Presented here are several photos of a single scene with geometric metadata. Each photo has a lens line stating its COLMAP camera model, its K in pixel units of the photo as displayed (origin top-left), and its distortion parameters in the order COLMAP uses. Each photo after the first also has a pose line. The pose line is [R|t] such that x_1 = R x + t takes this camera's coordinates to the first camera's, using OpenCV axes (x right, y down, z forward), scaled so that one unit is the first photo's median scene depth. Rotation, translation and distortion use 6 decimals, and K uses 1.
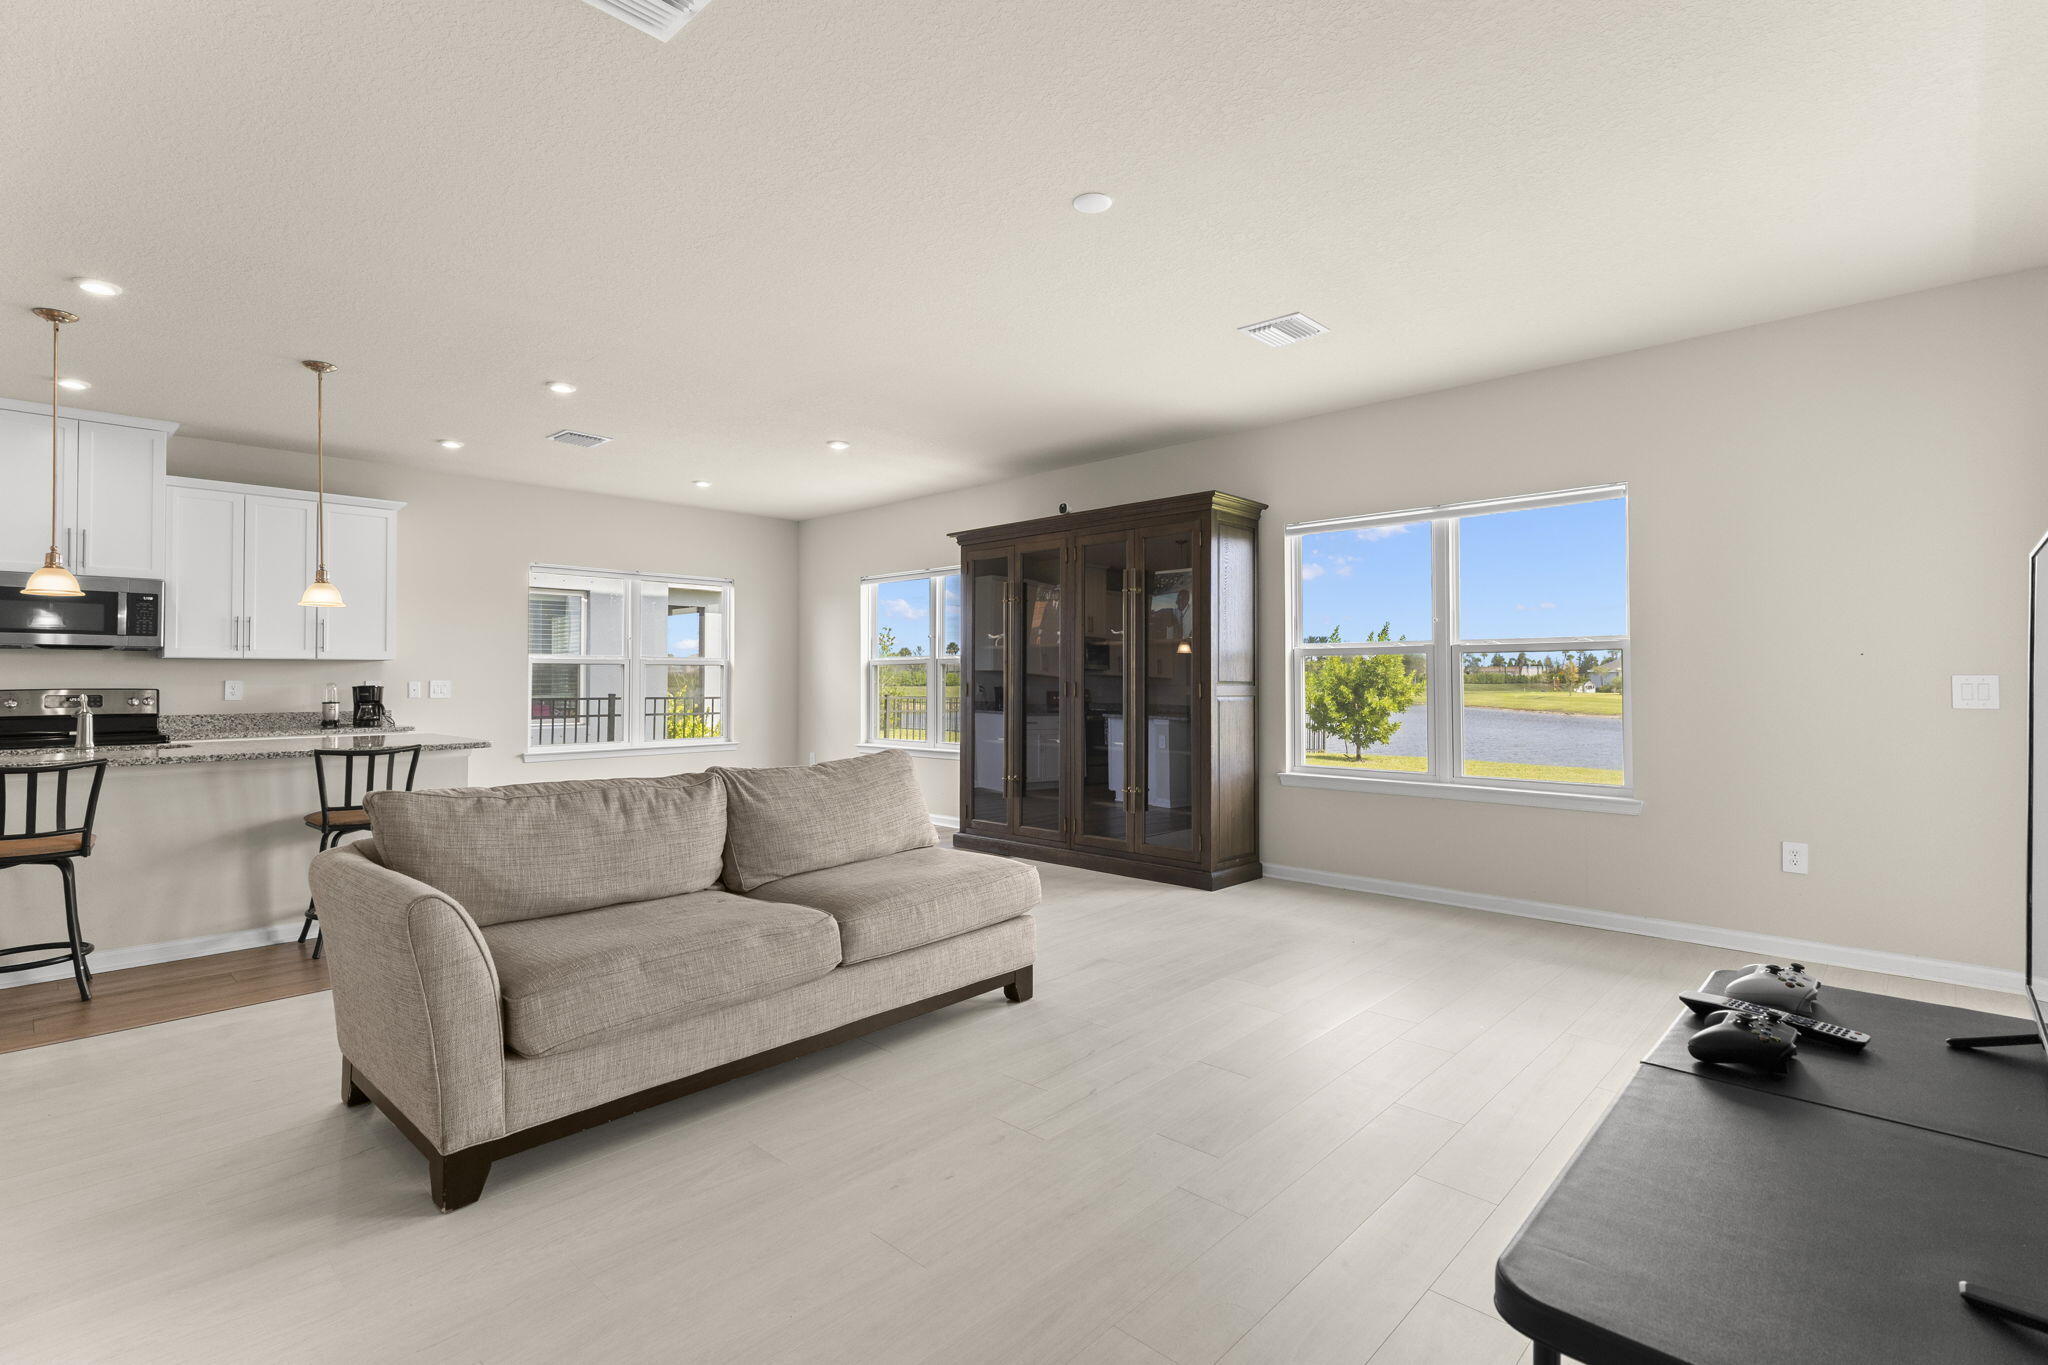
lens RADIAL K [[950.5, 0, 1050.1], [0, 950.5, 632.3], [0, 0, 1]] dist [-0.019055, -0.000114]
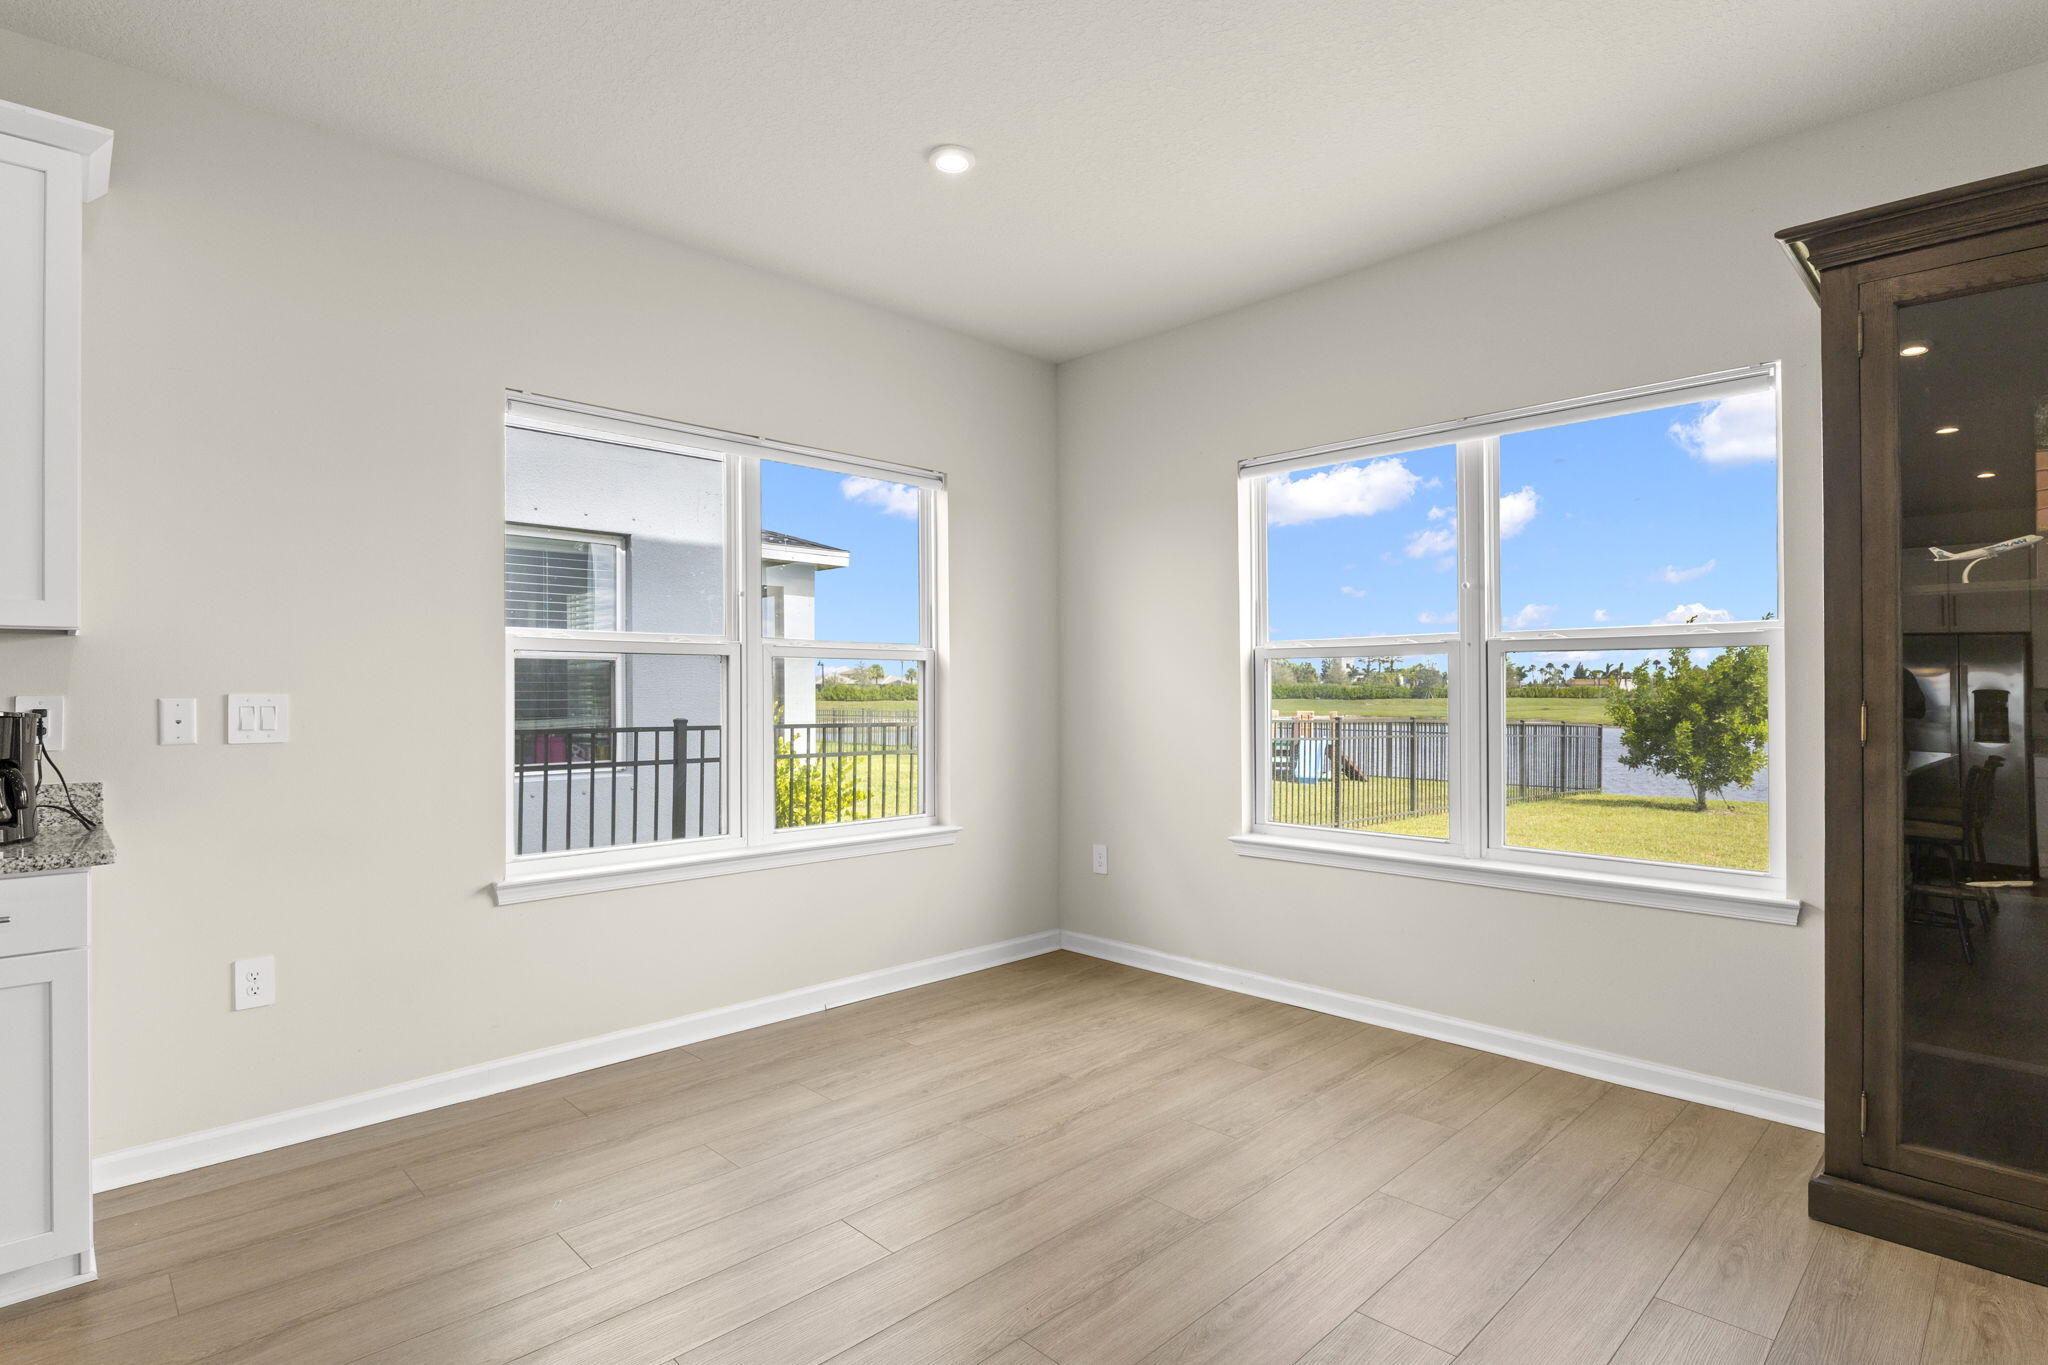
lens RADIAL K [[1012.5, 0, 1020.5], [0, 1012.5, 686.7], [0, 0, 1]] dist [-0.007414, -0.002274]
pose [[0.997789, -0.000949, -0.066456, -0.269073], [0.003761, 0.999102, 0.042192, 0.026873], [0.066356, -0.042349, 0.996897, 0.516880]]
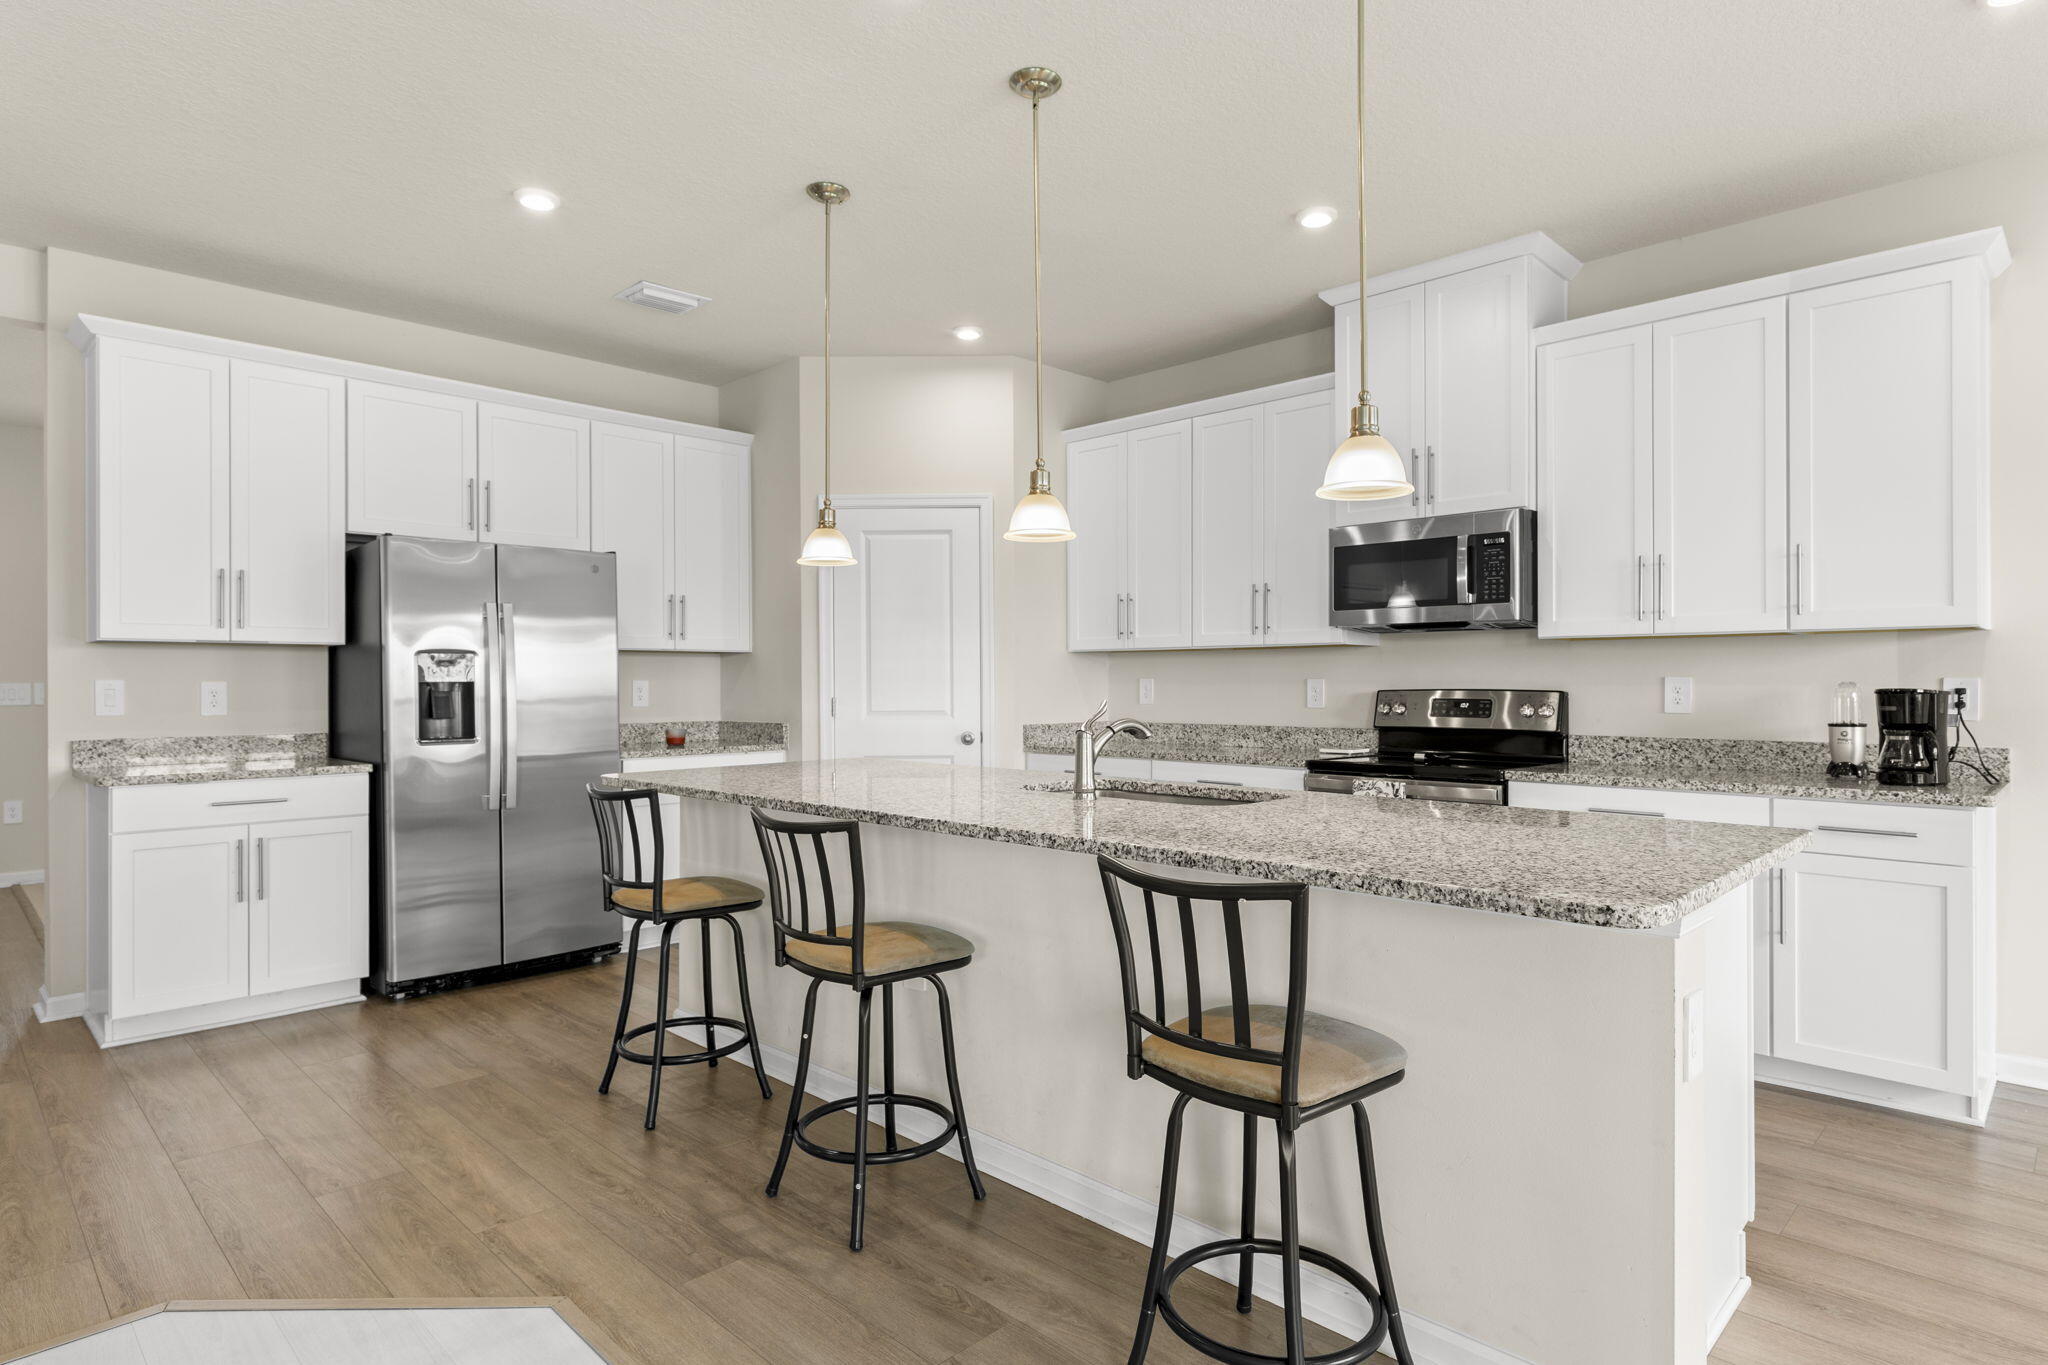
lens RADIAL K [[1093.5, 0, 1021.5], [0, 1093.5, 675.0], [0, 0, 1]] dist [0.000892, -0.000136]
pose [[-0.048520, 0.000871, -0.998822, -0.159129], [0.050150, 0.998740, -0.001565, 0.023167], [0.997562, -0.050167, -0.048502, 0.463513]]
